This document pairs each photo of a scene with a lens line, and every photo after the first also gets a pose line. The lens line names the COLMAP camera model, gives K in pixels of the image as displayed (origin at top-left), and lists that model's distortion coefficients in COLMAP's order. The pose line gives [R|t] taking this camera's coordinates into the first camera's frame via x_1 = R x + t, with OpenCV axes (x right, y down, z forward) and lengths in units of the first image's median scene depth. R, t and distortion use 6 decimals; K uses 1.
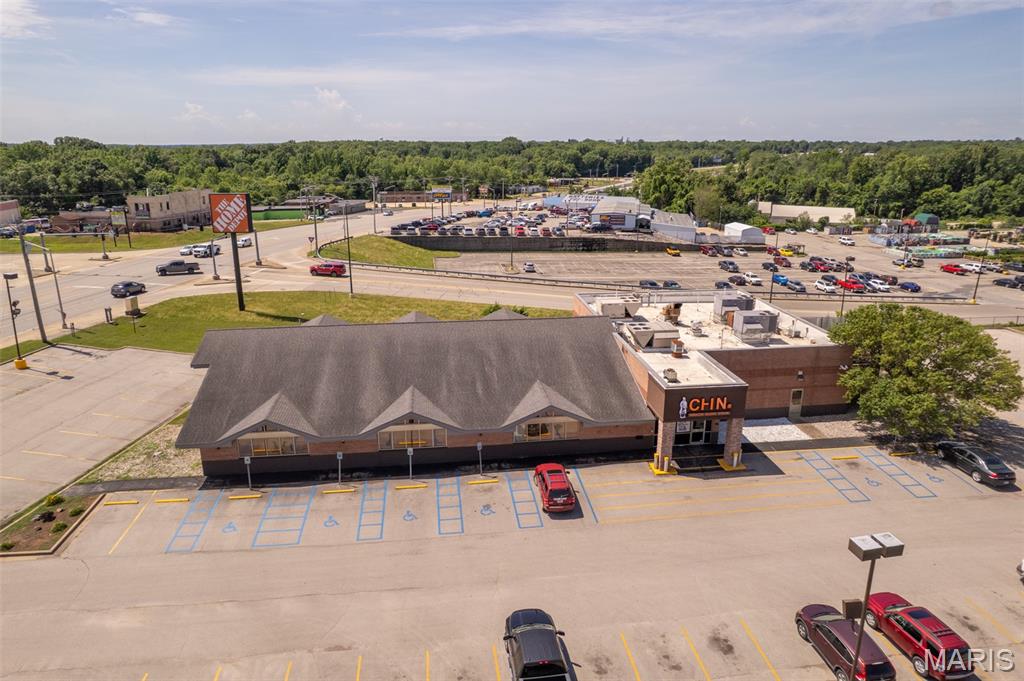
lens RADIAL K [[659.0, 0, 511.4], [0, 659.0, 327.4], [0, 0, 1]] dist [-0.079755, 0.075088]
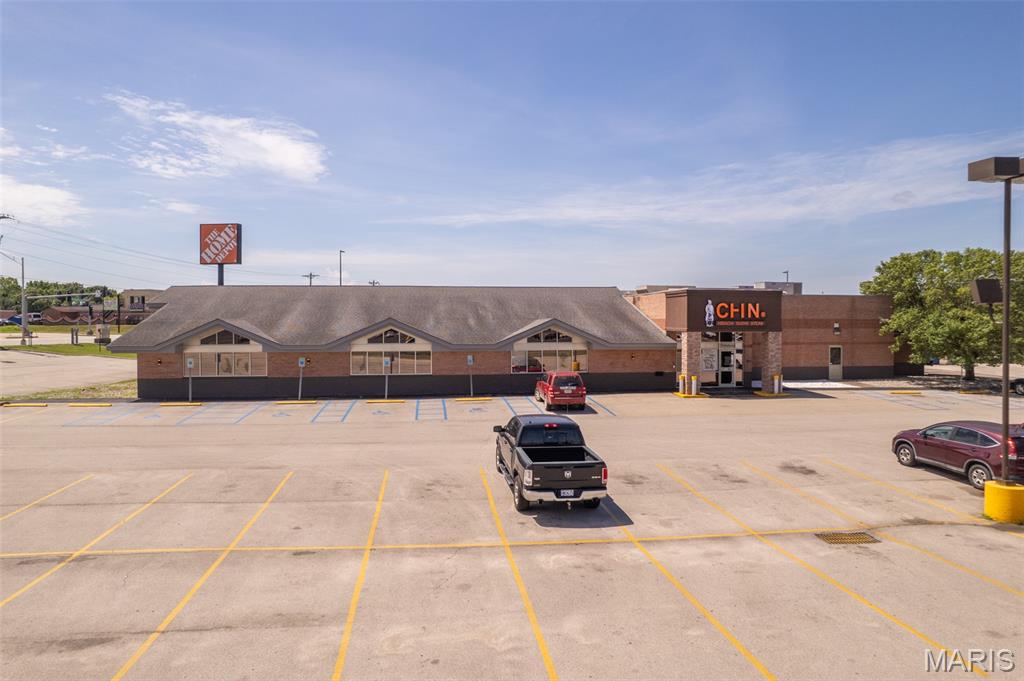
lens RADIAL K [[659.0, 0, 511.4], [0, 659.0, 327.4], [0, 0, 1]] dist [-0.079755, 0.075088]
pose [[1.000000, 0.000446, -0.000893, 0.004148], [-0.000664, 0.965295, -0.261162, 0.300308], [0.000746, 0.261163, 0.965295, 0.149918]]
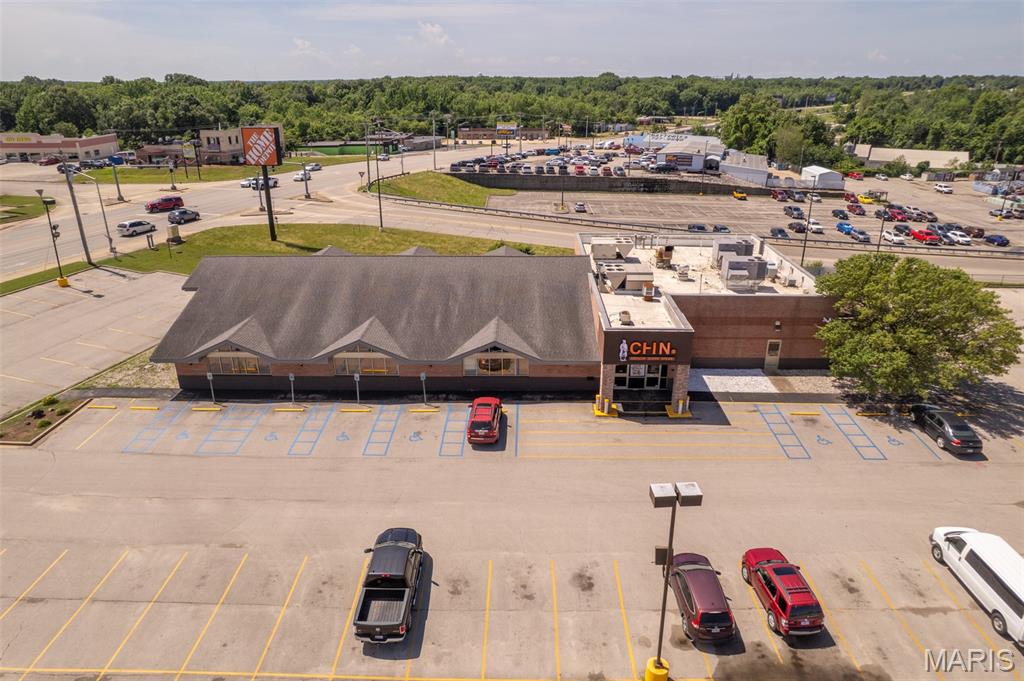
lens RADIAL K [[659.0, 0, 511.4], [0, 659.0, 327.4], [0, 0, 1]] dist [-0.079755, 0.075088]
pose [[0.988983, 0.050305, -0.139216, 0.191383], [-0.037693, 0.995065, 0.091791, 0.003362], [0.143147, -0.085532, 0.985999, 0.006425]]
